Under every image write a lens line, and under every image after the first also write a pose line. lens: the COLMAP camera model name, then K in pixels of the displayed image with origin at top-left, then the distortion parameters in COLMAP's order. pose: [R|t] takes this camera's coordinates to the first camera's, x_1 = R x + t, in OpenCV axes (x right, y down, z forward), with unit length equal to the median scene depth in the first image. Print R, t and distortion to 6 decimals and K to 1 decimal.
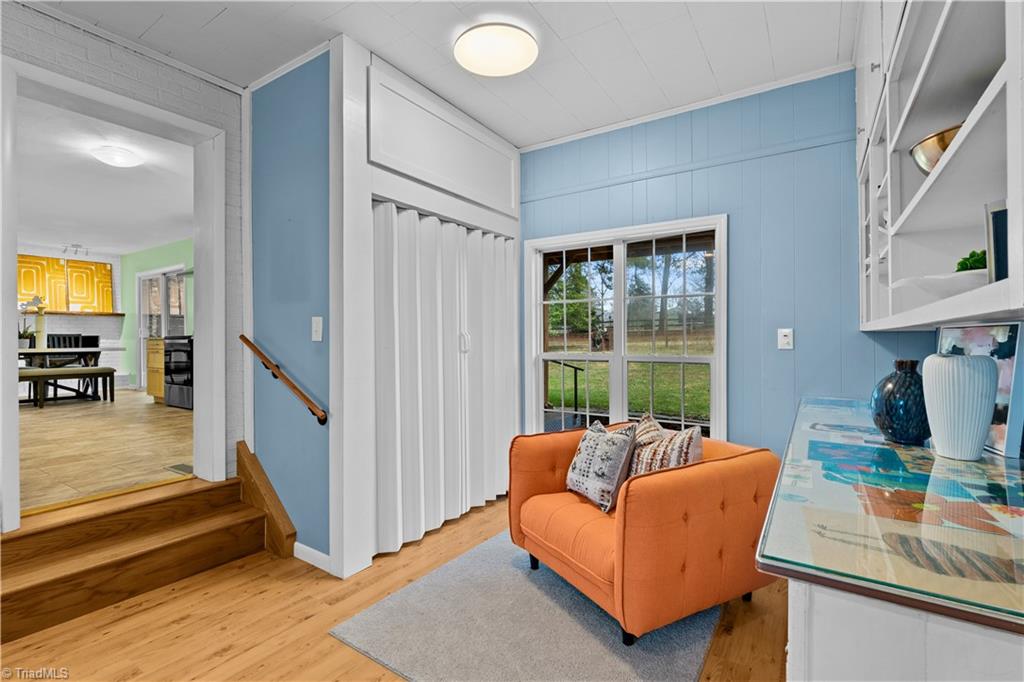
lens RADIAL K [[465.1, 0, 509.6], [0, 465.1, 335.8], [0, 0, 1]] dist [-0.007067, 0.000554]
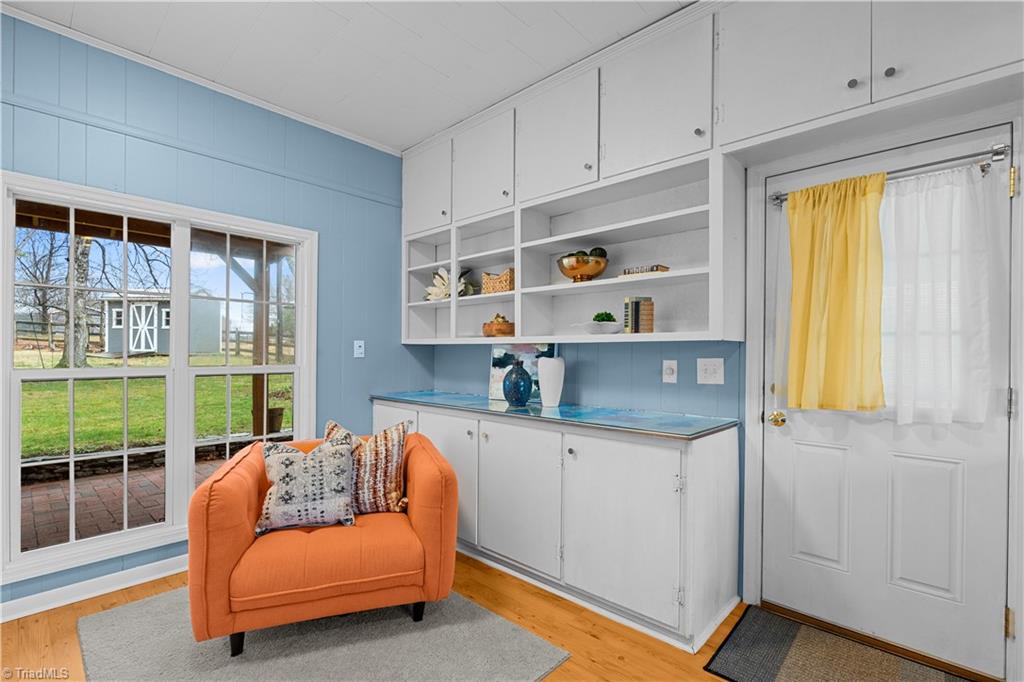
lens RADIAL K [[465.1, 0, 514.9], [0, 465.1, 352.2], [0, 0, 1]] dist [-0.007067, 0.000554]
pose [[0.168539, 0.002870, 0.985691, -0.637329], [-0.005771, 0.999981, -0.001925, 0.016809], [-0.985678, -0.005364, 0.168552, 0.461938]]
